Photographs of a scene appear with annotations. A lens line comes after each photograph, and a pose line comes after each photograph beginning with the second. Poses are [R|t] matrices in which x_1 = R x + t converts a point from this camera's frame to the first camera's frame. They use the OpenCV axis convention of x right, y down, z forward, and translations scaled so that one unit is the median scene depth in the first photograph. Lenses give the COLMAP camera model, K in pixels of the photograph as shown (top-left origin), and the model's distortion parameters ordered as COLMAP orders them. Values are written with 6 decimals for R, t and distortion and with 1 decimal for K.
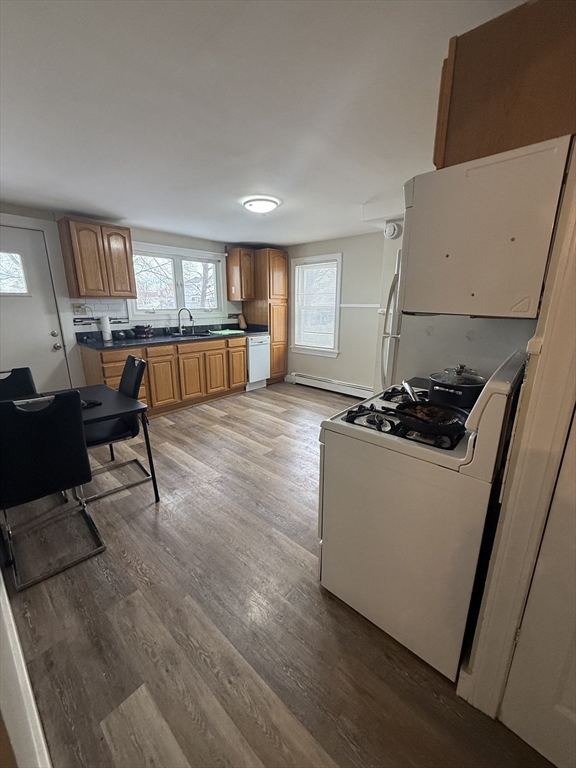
lens RADIAL K [[310.1, 0, 287.8], [0, 310.1, 384.4], [0, 0, 1]] dist [0.001916, 0.000218]
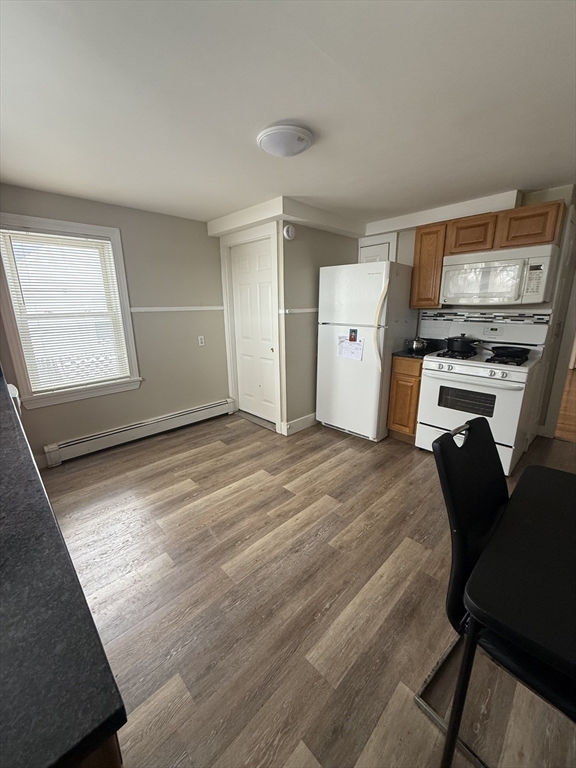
lens RADIAL K [[310.1, 0, 283.7], [0, 310.1, 383.0], [0, 0, 1]] dist [0.001916, 0.000218]
pose [[0.054484, -0.241729, 0.968813, -1.197481], [0.270124, 0.937644, 0.218761, -0.398472], [-0.961283, 0.249781, 0.116384, 1.564921]]
